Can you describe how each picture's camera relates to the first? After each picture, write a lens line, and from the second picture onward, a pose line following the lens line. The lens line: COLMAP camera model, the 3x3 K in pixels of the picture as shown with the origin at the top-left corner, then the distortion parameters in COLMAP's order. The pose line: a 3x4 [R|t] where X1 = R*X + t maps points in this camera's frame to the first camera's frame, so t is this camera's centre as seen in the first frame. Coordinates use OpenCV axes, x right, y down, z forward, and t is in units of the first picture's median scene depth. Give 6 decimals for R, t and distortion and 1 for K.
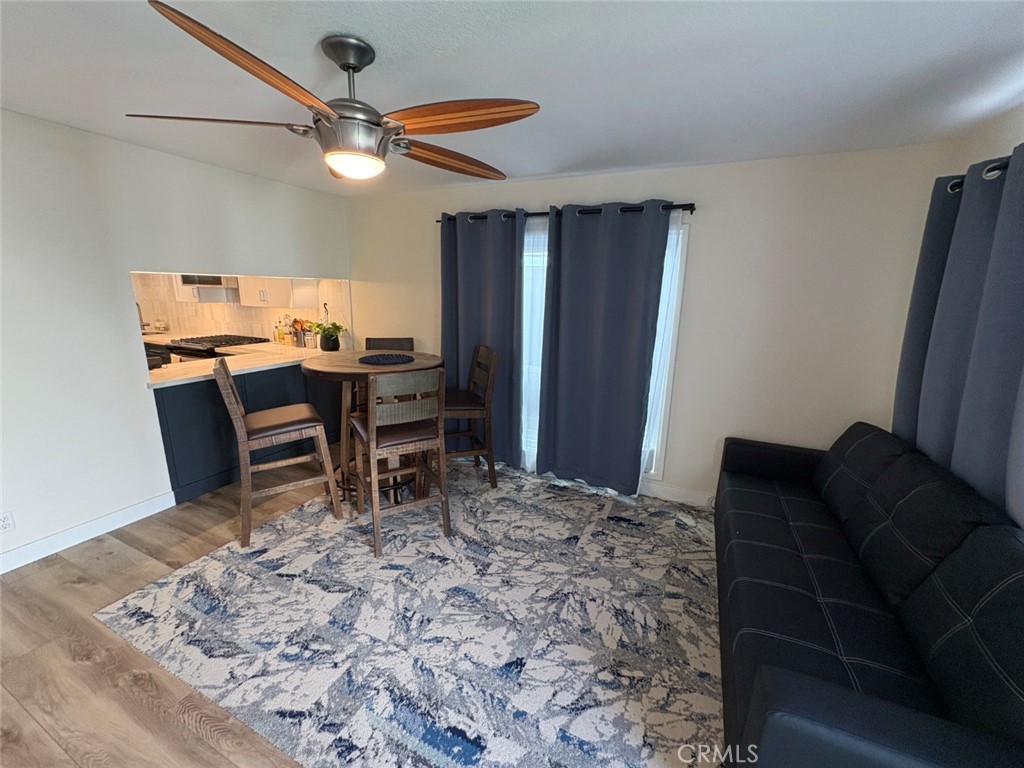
lens RADIAL K [[411.1, 0, 514.2], [0, 411.1, 389.4], [0, 0, 1]] dist [0.001455, -0.000797]
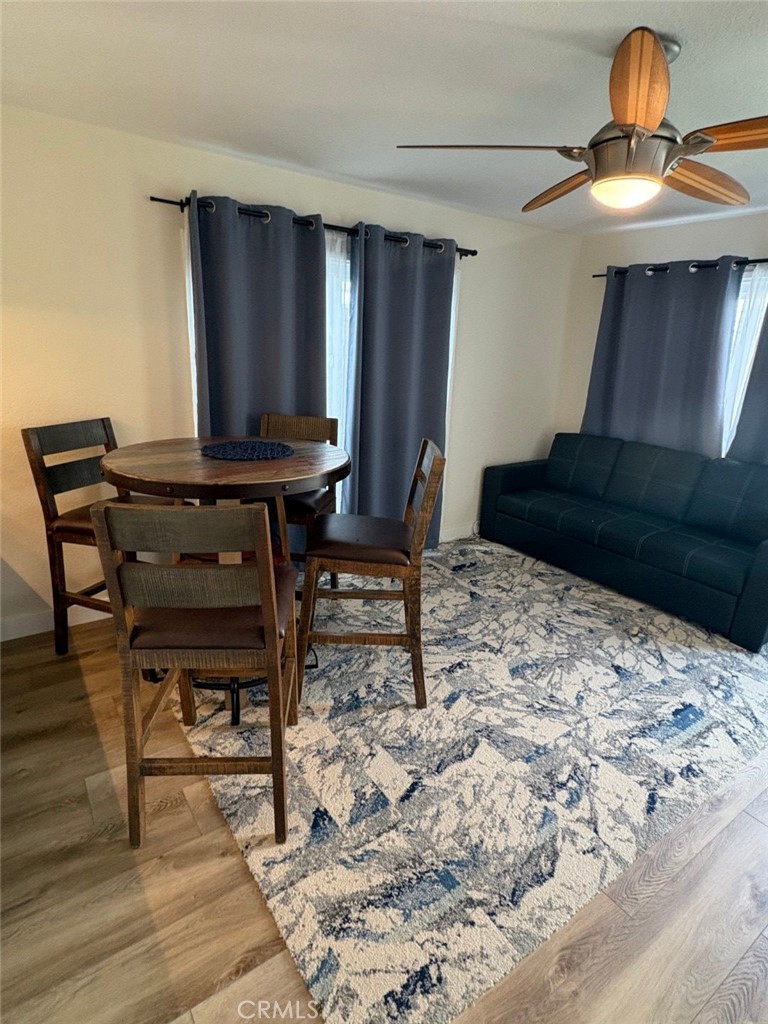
lens RADIAL K [[558.1, 0, 386.2], [0, 558.1, 507.8], [0, 0, 1]] dist [-0.002267, 0.004534]
pose [[0.492179, -0.251296, 0.833433, -1.219073], [0.176283, 0.966361, 0.187273, -0.145904], [-0.852458, 0.054749, 0.519922, 0.574379]]
